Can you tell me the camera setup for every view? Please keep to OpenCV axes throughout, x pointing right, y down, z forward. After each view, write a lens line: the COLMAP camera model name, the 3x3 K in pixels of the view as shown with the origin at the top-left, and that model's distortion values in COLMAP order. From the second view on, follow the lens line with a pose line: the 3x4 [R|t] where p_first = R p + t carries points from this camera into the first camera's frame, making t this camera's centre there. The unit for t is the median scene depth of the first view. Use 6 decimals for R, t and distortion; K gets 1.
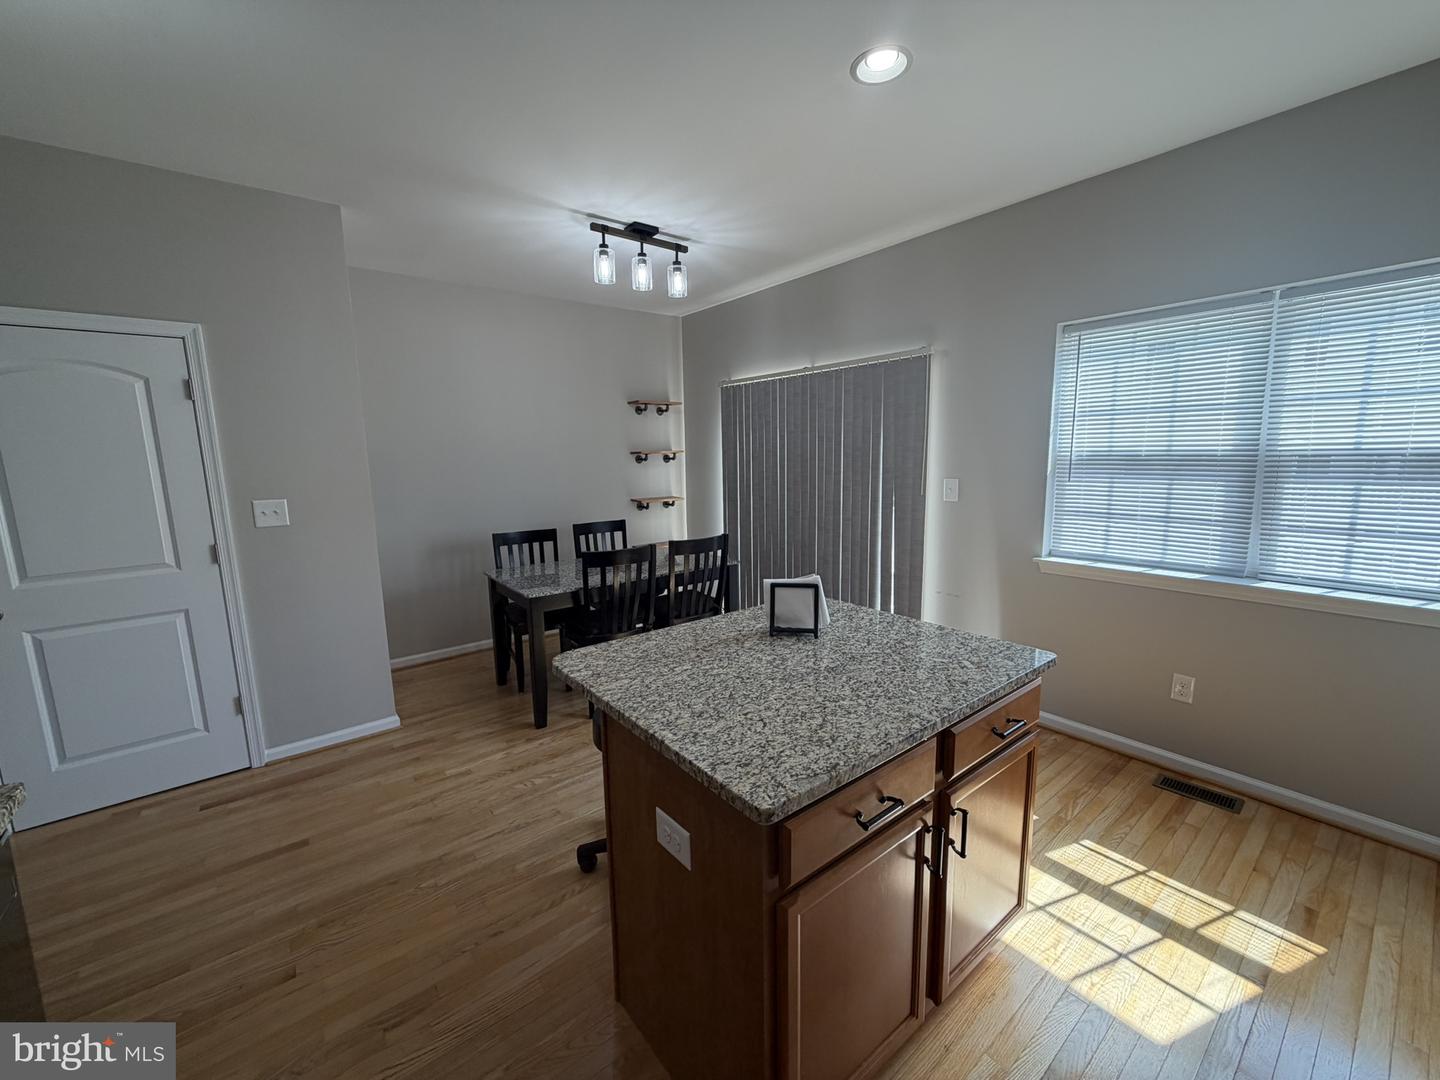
lens RADIAL K [[575.1, 0, 714.8], [0, 575.1, 540.7], [0, 0, 1]] dist [-0.002277, 0.000424]
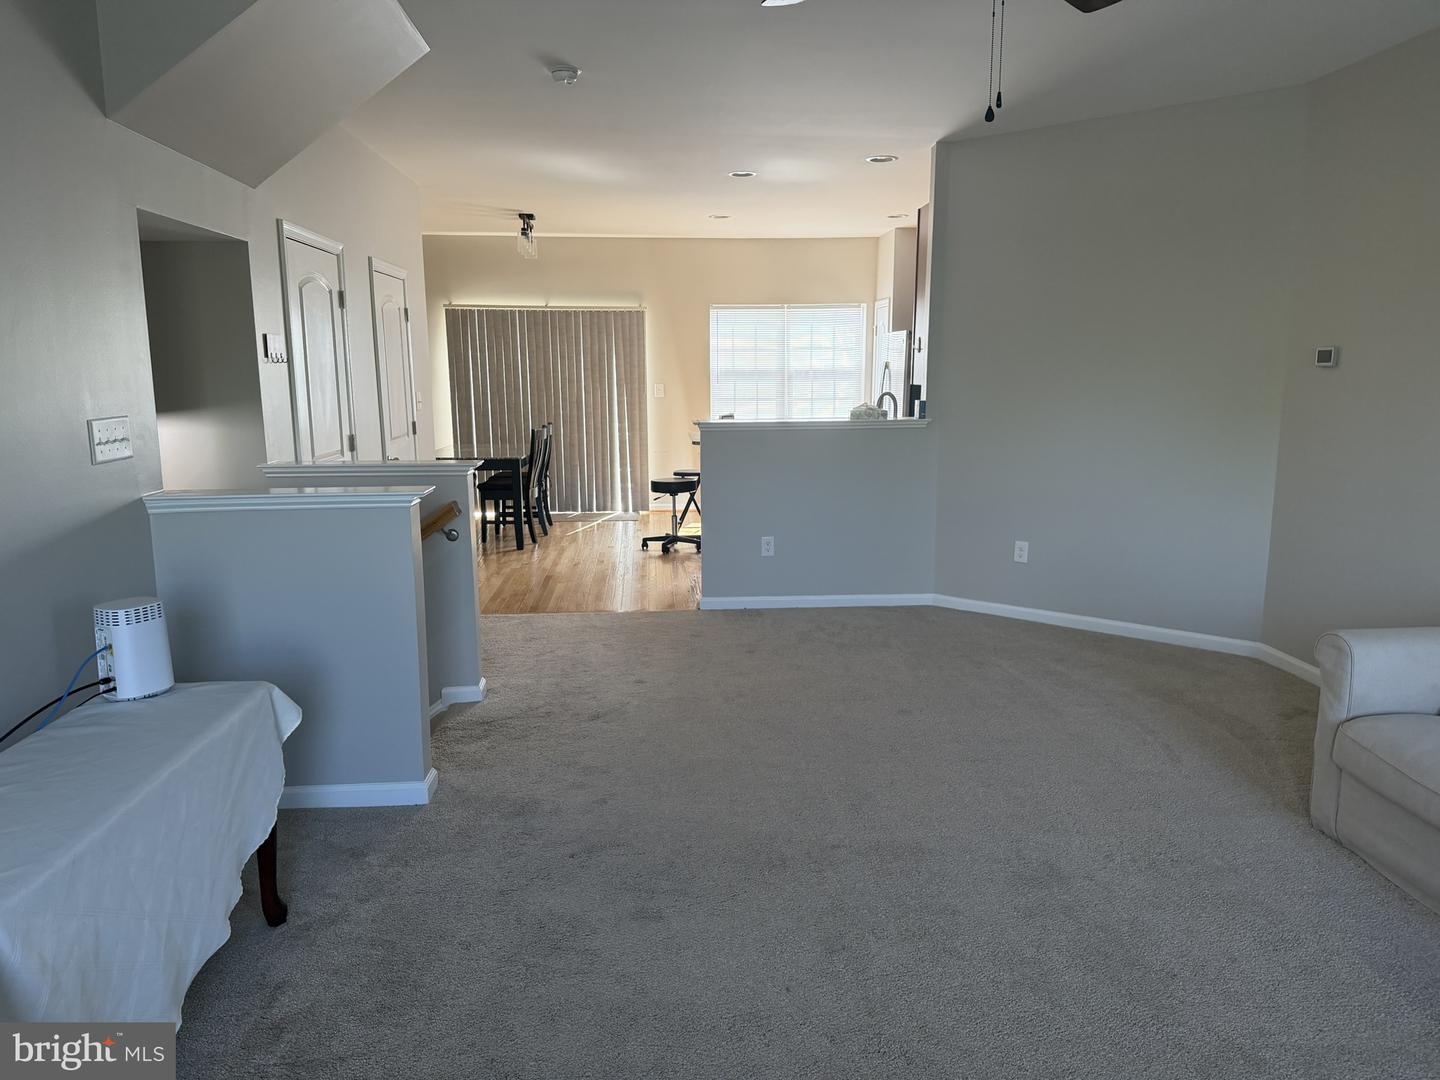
lens RADIAL K [[1007.8, 0, 721.0], [0, 1007.8, 533.3], [0, 0, 1]] dist [0.073339, -0.094401]
pose [[0.555109, -0.121850, 0.822804, -2.081552], [0.120855, 0.990530, 0.065154, 0.168312], [-0.822951, 0.063272, 0.564579, -0.860253]]
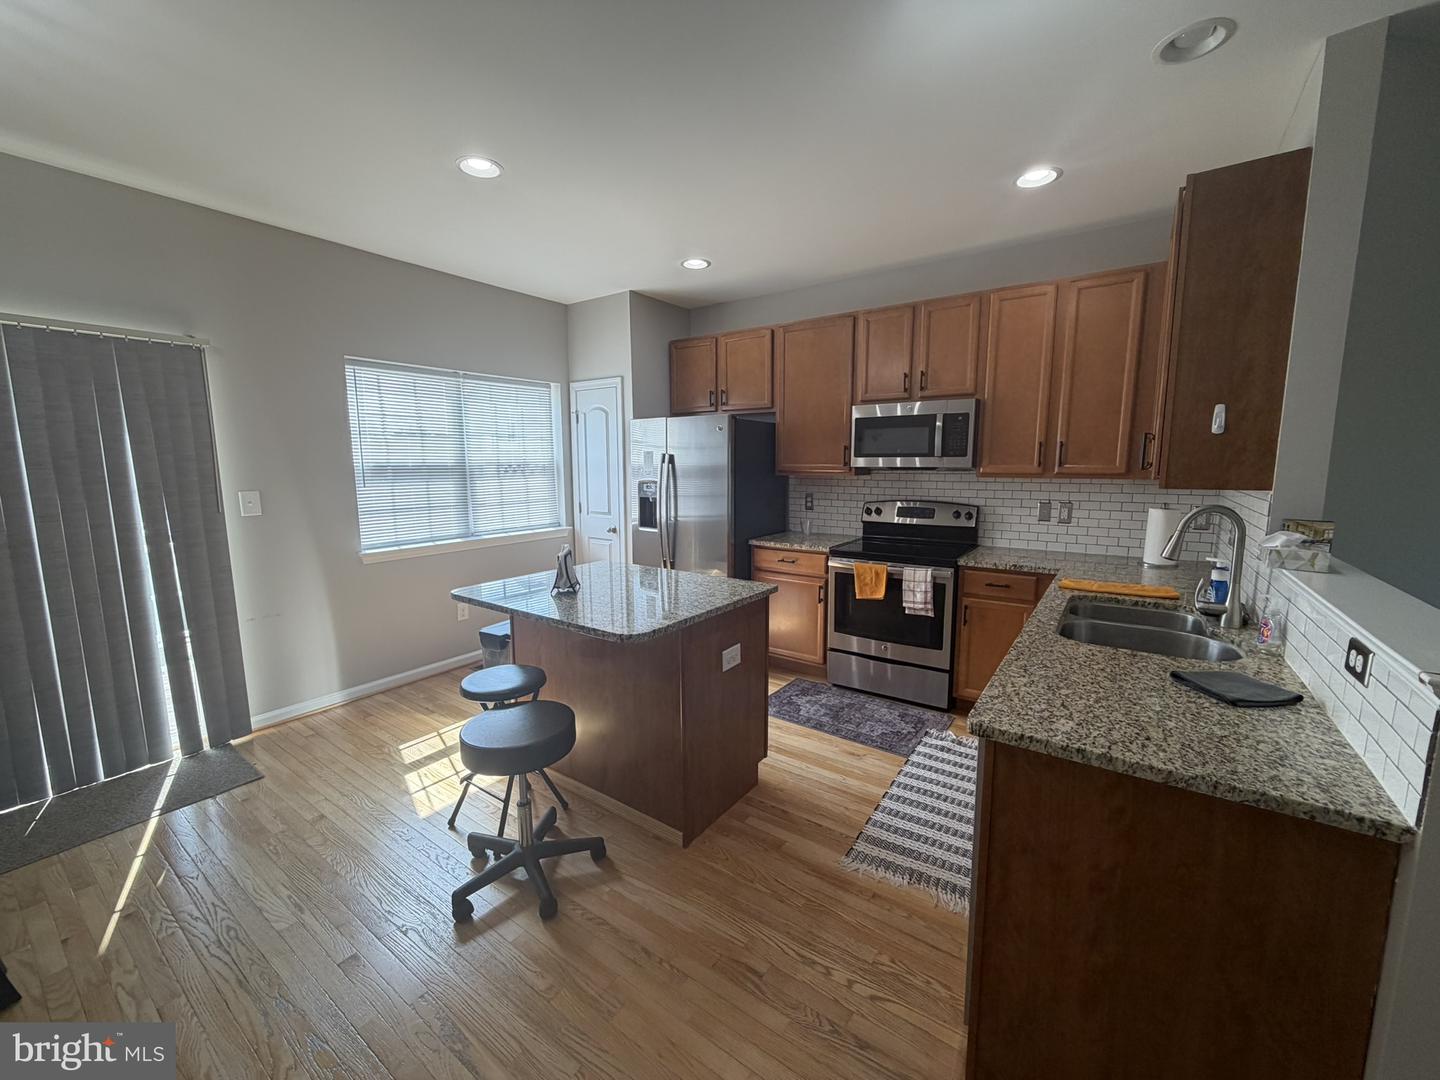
lens RADIAL K [[575.1, 0, 721.5], [0, 575.1, 538.8], [0, 0, 1]] dist [-0.002277, 0.000424]
pose [[-0.290075, -0.108988, 0.950778, -0.692438], [0.153726, 0.975286, 0.158698, -0.064292], [-0.944577, 0.192194, -0.266152, 0.556193]]
